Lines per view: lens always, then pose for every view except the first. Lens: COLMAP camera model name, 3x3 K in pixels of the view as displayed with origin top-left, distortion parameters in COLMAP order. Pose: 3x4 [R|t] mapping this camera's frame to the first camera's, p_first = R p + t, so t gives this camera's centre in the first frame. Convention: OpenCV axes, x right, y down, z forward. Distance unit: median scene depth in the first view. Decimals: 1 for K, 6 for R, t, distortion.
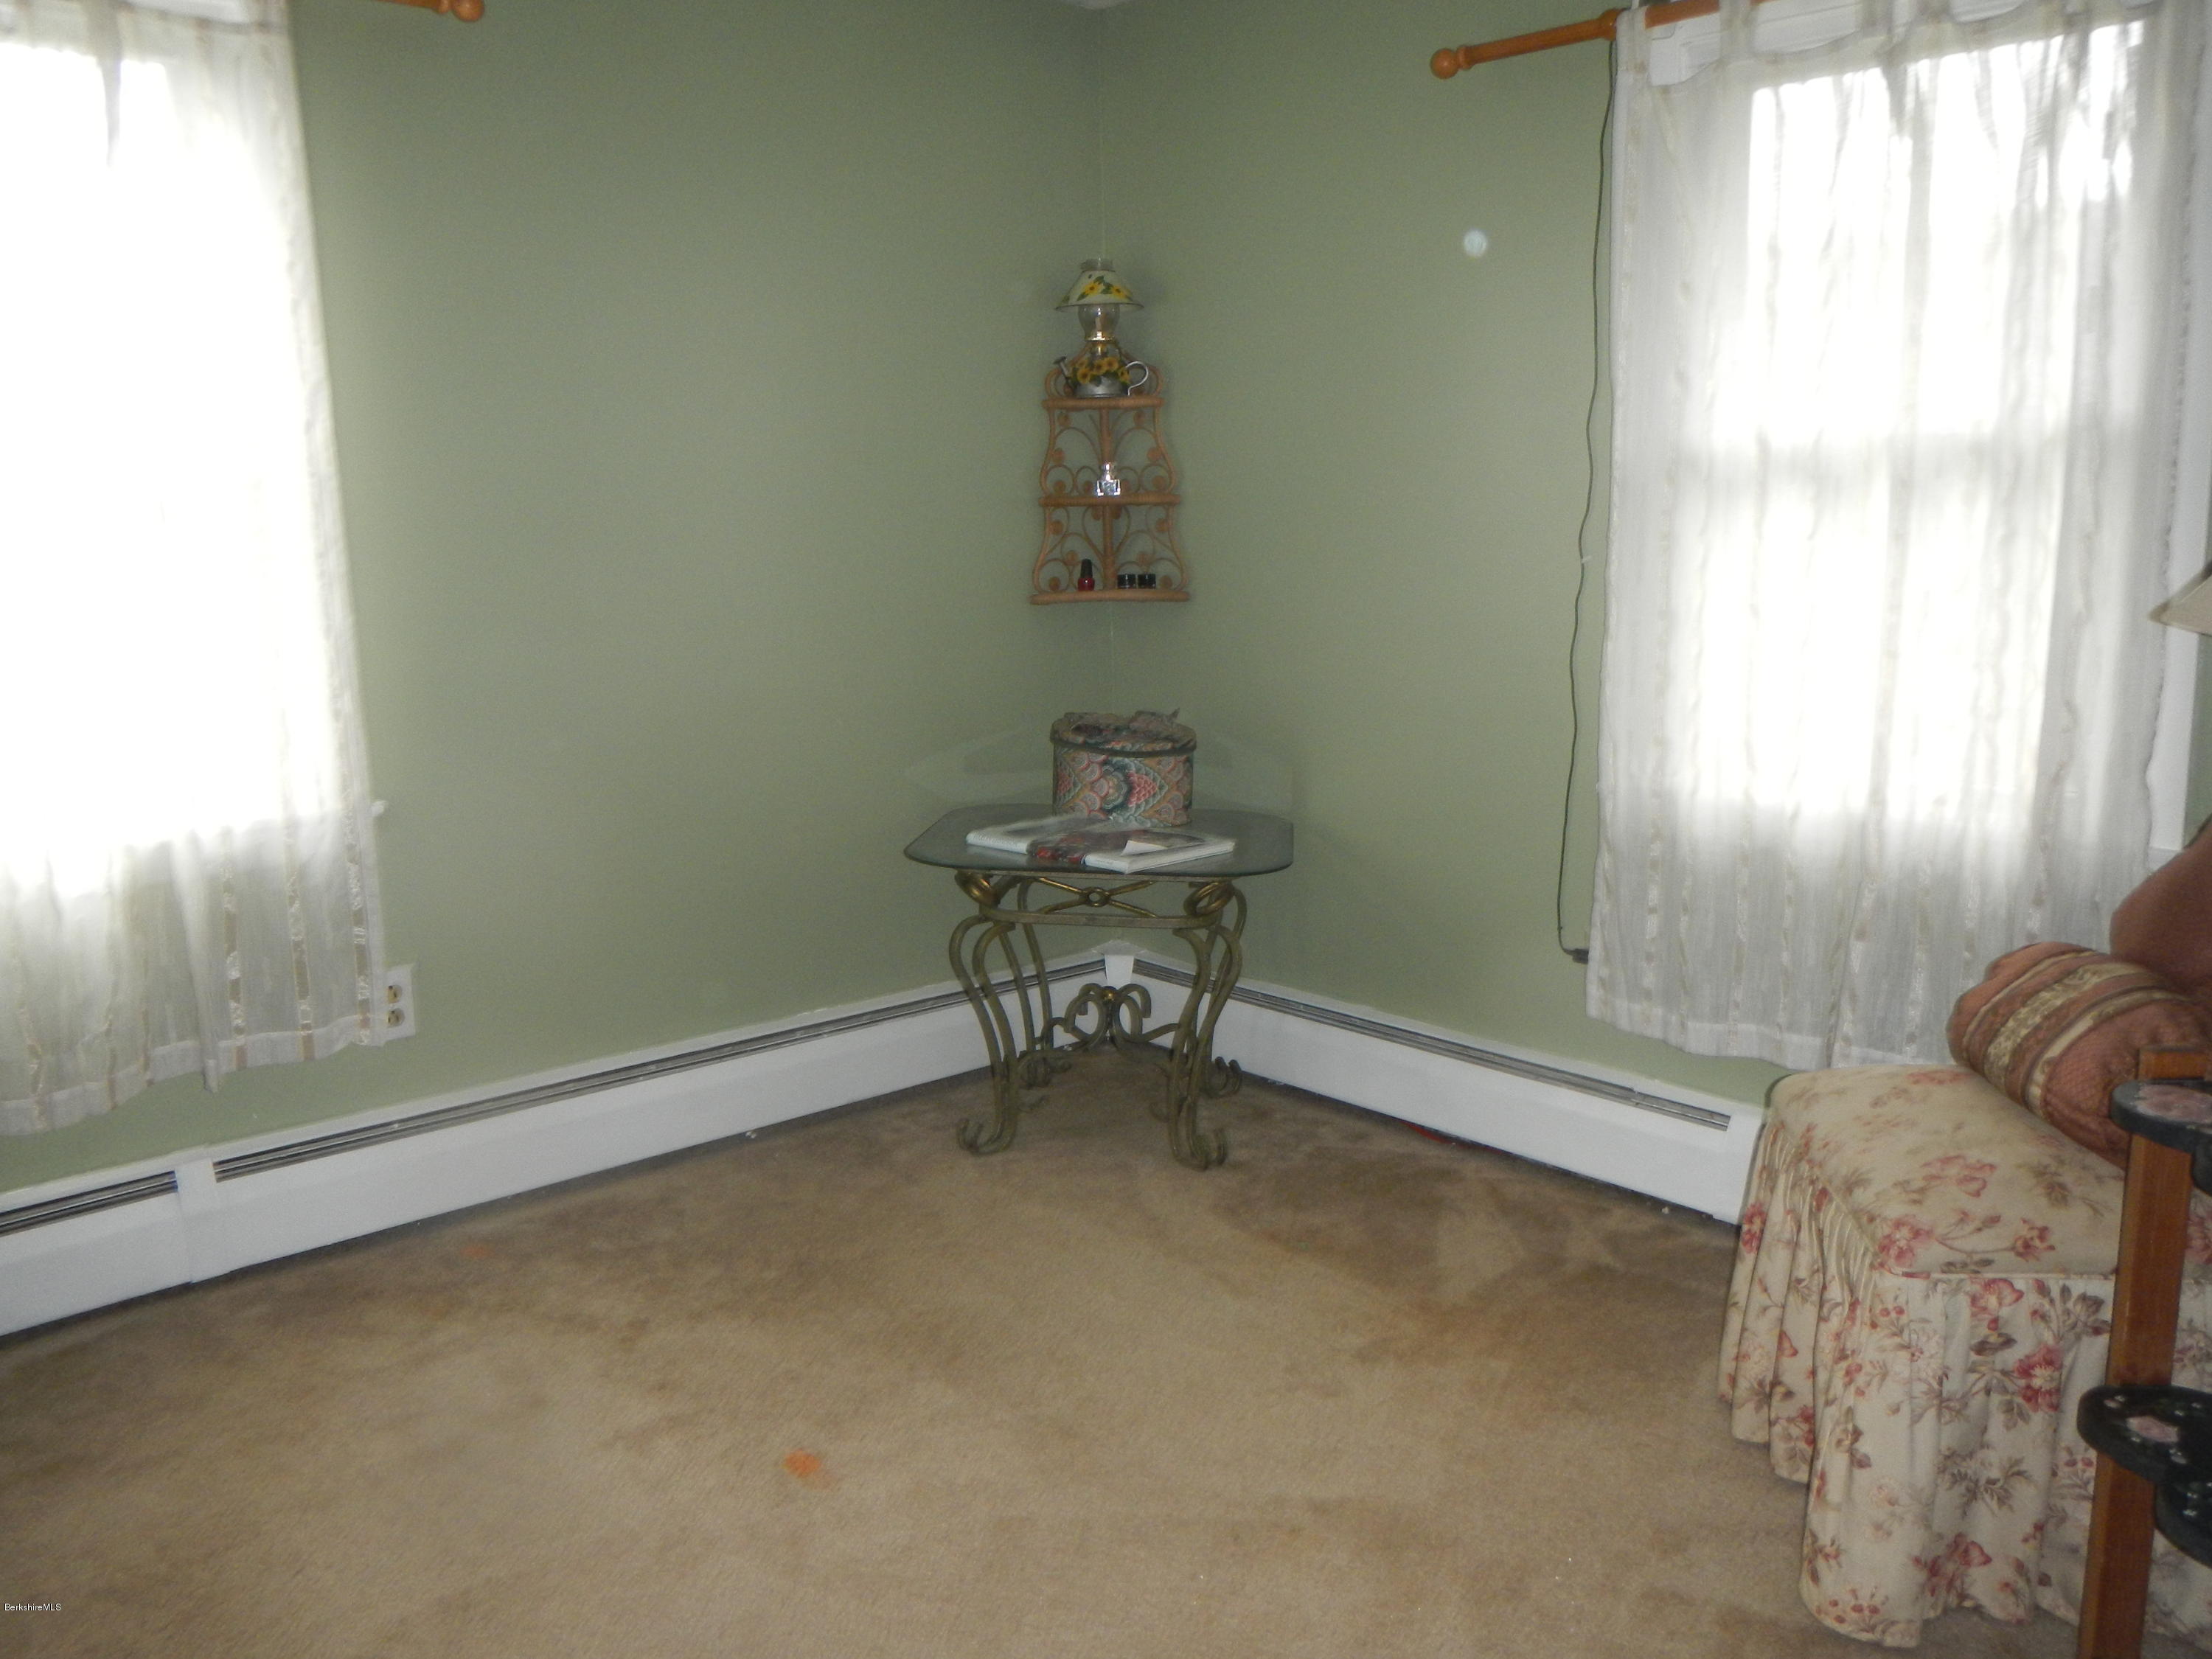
lens RADIAL K [[1816.9, 0, 1107.4], [0, 1816.9, 821.4], [0, 0, 1]] dist [0.002197, -0.007806]
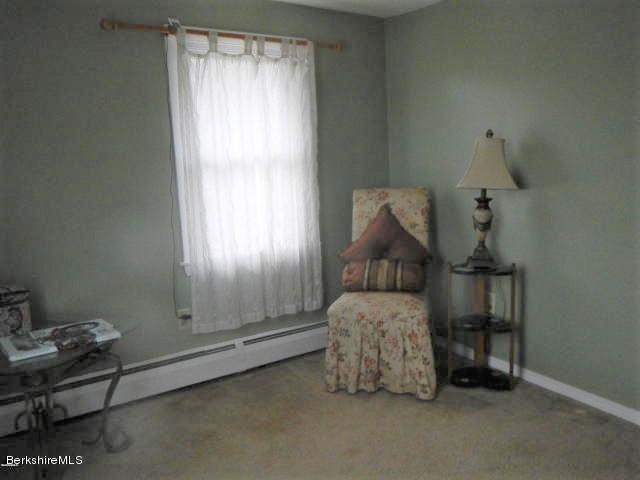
lens RADIAL K [[525.7, 0, 321.0], [0, 525.7, 243.0], [0, 0, 1]] dist [0.002197, -0.007806]
pose [[0.161057, -0.162080, 0.973545, -0.609108], [0.201767, 0.970997, 0.128277, -0.130375], [-0.966101, 0.175770, 0.189088, 0.596126]]
